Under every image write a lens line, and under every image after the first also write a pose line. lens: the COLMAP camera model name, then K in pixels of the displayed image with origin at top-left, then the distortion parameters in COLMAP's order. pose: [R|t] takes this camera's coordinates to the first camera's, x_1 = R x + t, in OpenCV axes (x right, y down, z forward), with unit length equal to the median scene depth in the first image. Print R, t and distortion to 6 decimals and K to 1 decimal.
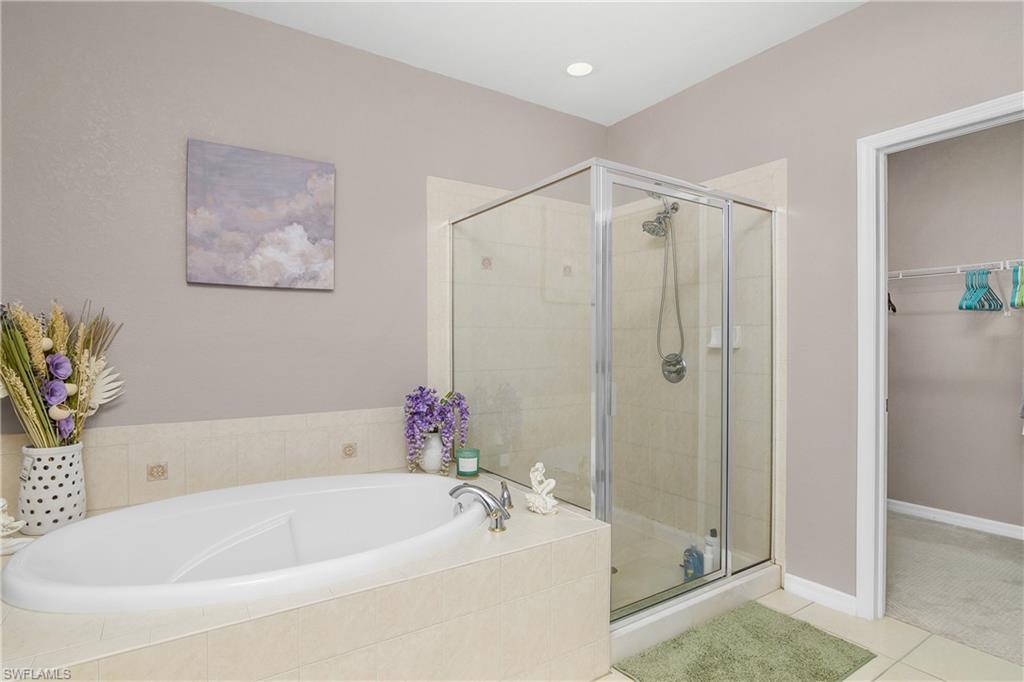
lens RADIAL K [[513.3, 0, 508.7], [0, 513.3, 341.2], [0, 0, 1]] dist [-0.018176, 0.000827]
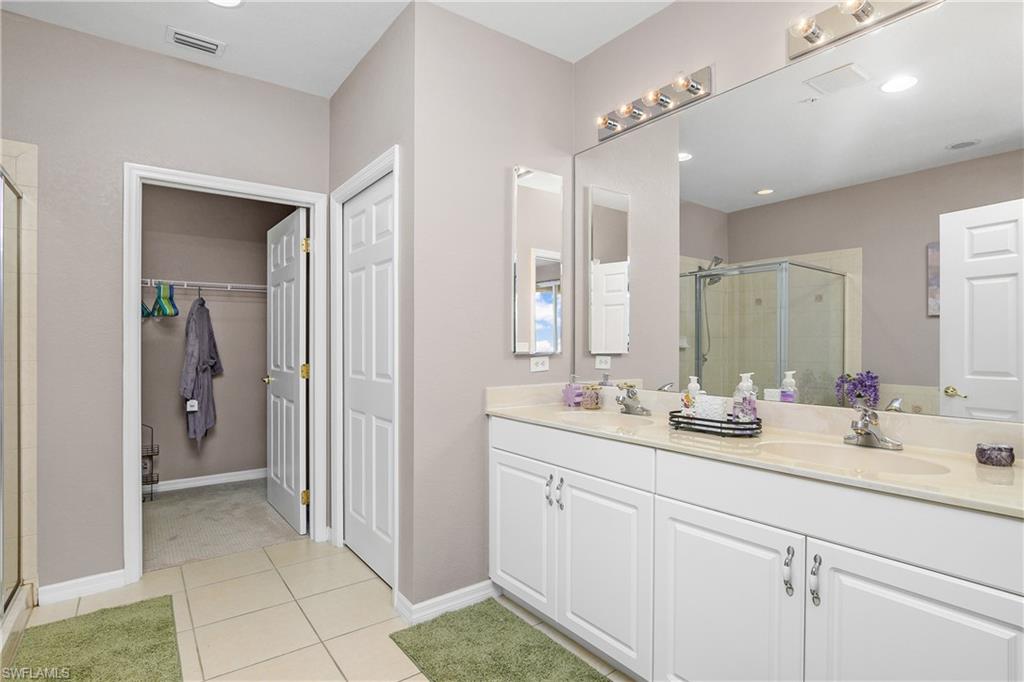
lens RADIAL K [[513.3, 0, 509.8], [0, 513.3, 345.2], [0, 0, 1]] dist [-0.018176, 0.000827]
pose [[-0.068656, -0.000801, 0.997640, -0.500745], [-0.017989, 0.999838, -0.000435, -0.008904], [-0.997478, -0.017976, -0.068659, 0.229024]]
